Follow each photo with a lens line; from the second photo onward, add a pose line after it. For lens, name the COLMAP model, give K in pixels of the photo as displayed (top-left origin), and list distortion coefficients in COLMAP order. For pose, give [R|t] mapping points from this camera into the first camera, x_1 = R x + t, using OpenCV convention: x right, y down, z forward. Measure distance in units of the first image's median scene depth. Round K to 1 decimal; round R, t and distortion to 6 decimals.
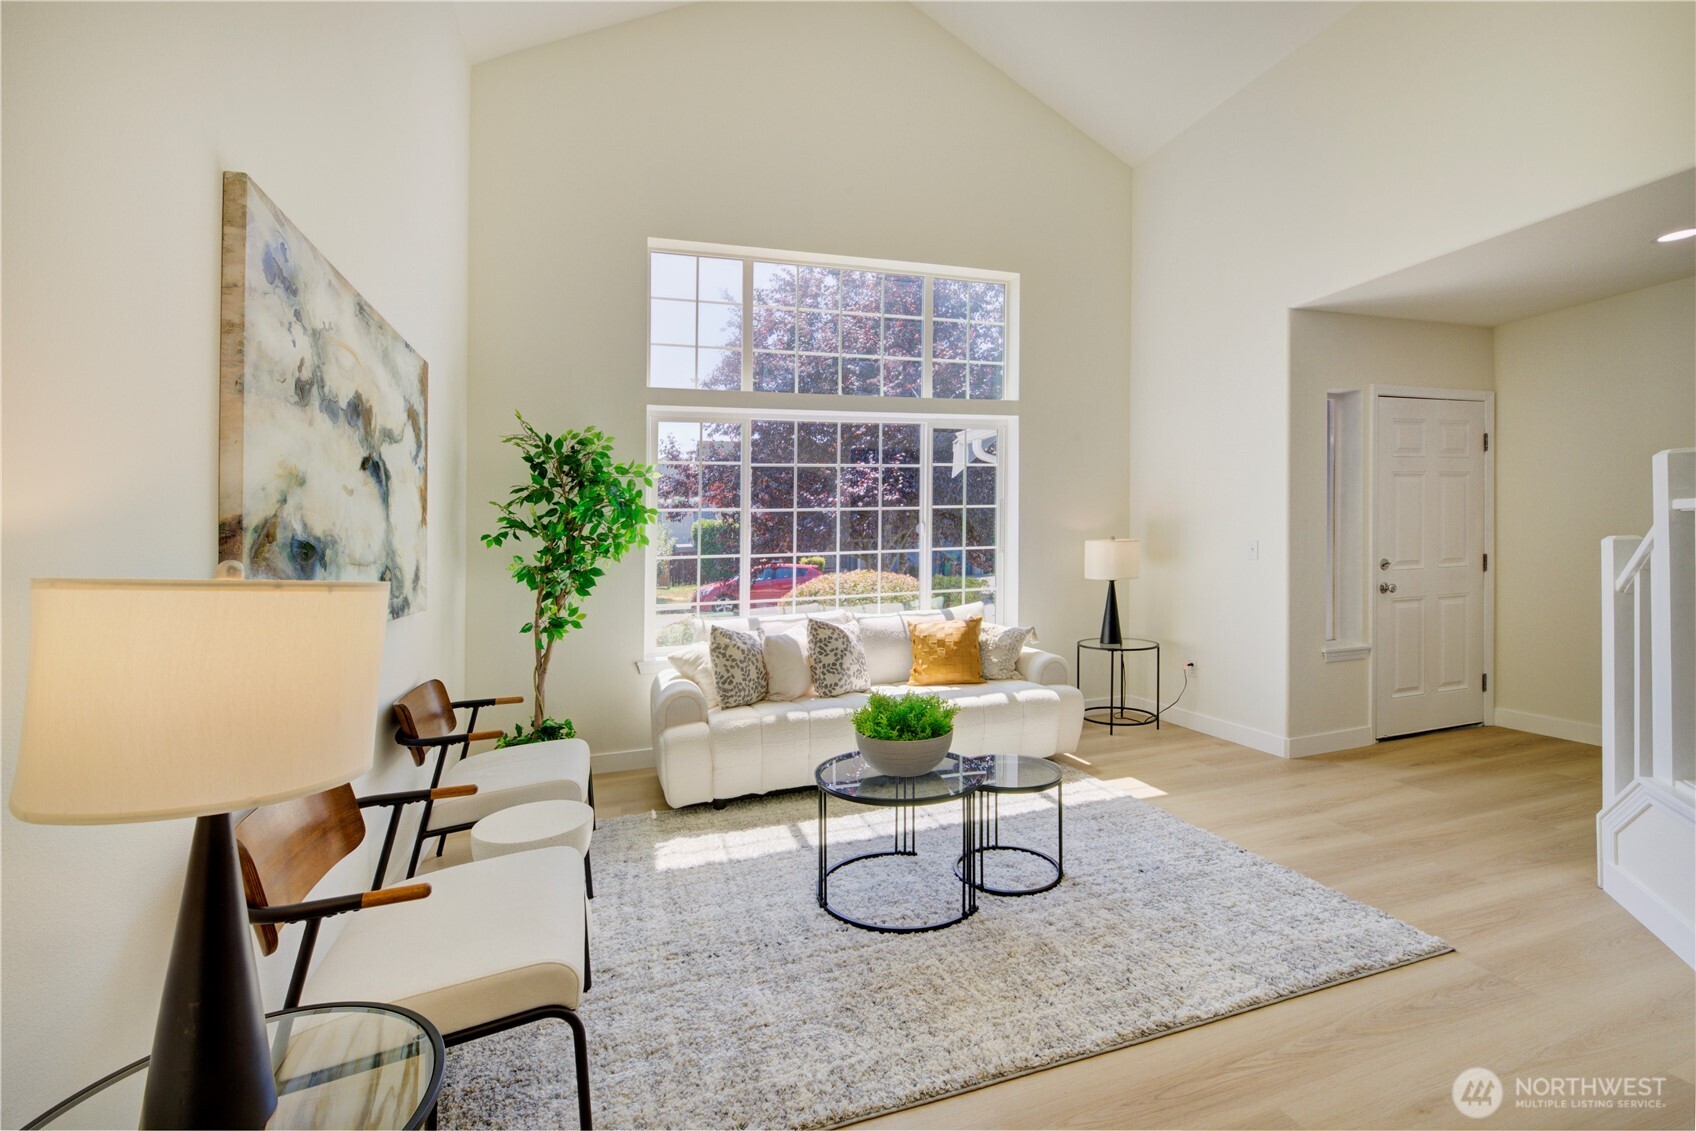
lens RADIAL K [[726.7, 0, 859.0], [0, 726.7, 499.0], [0, 0, 1]] dist [0.037309, -0.000151]
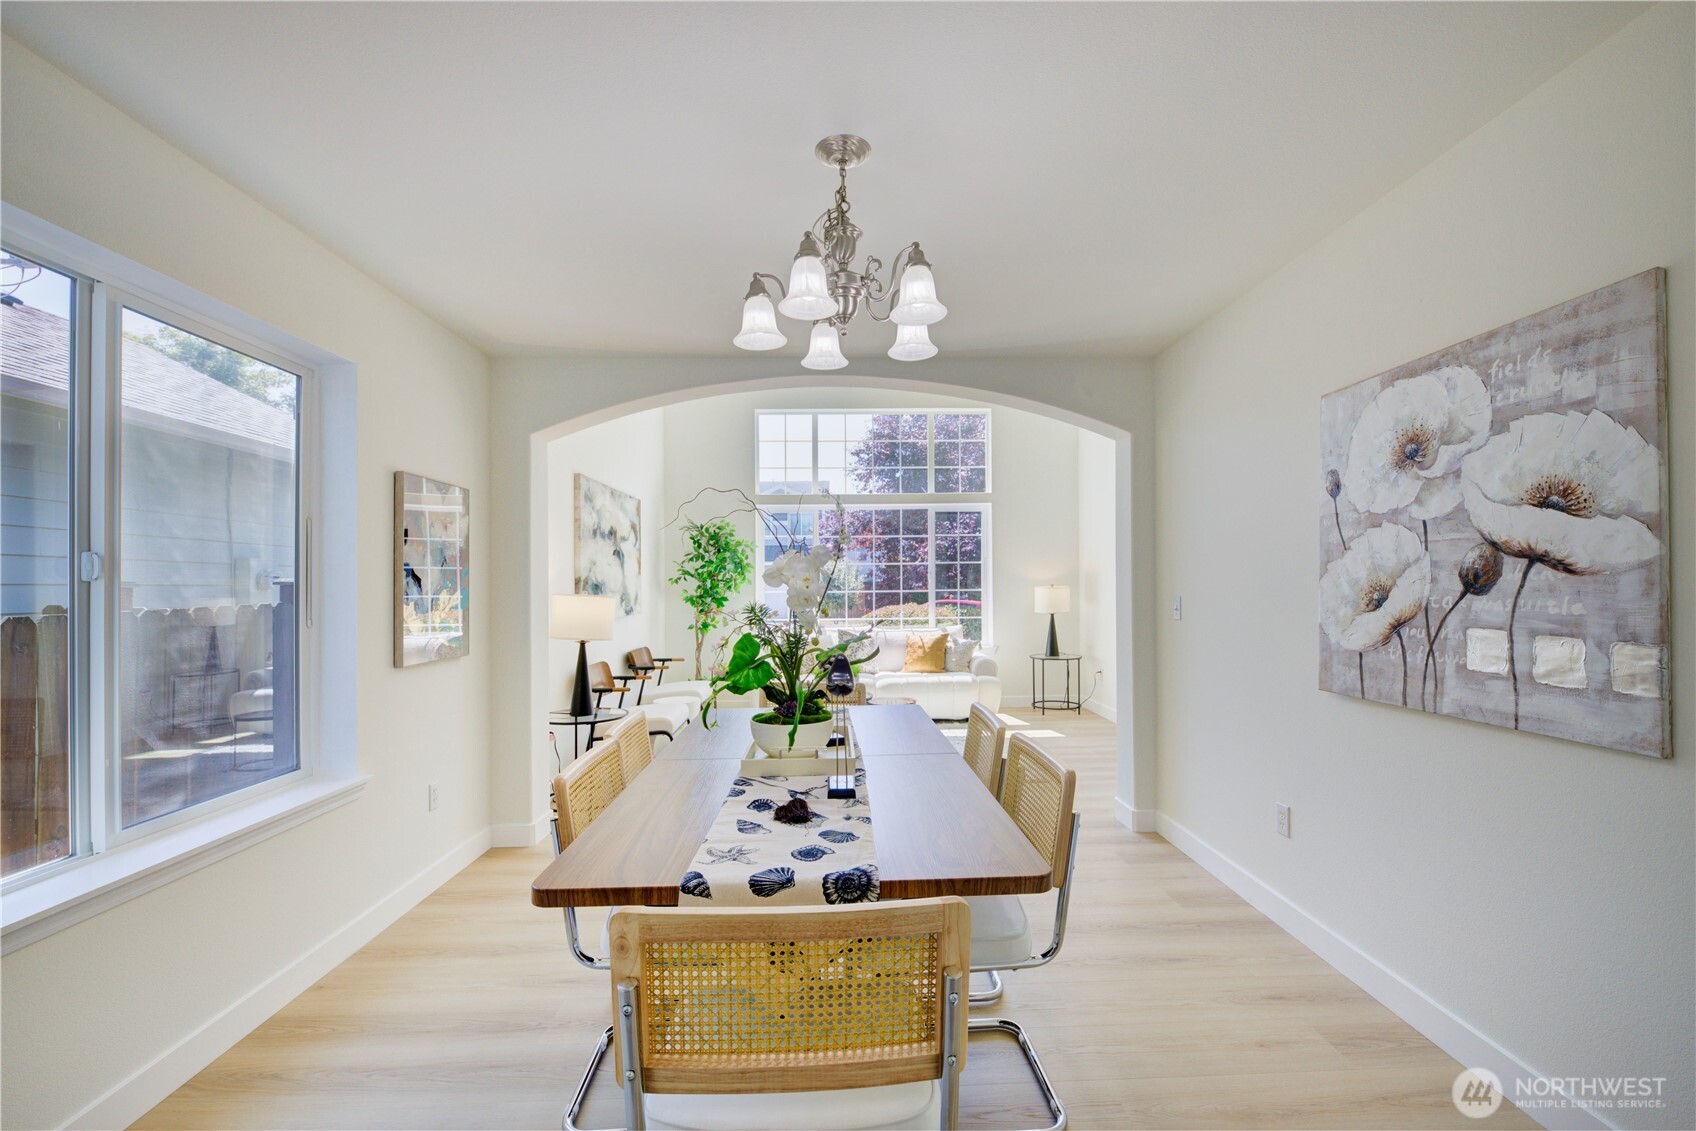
lens RADIAL K [[753.7, 0, 848.0], [0, 753.7, 565.5], [0, 0, 1]] dist [0.221673, -0.000030]
pose [[0.953561, 0.011642, -0.300974, 0.524968], [0.001596, 0.999043, 0.043702, -0.069588], [0.301195, -0.042153, 0.952630, -0.751683]]
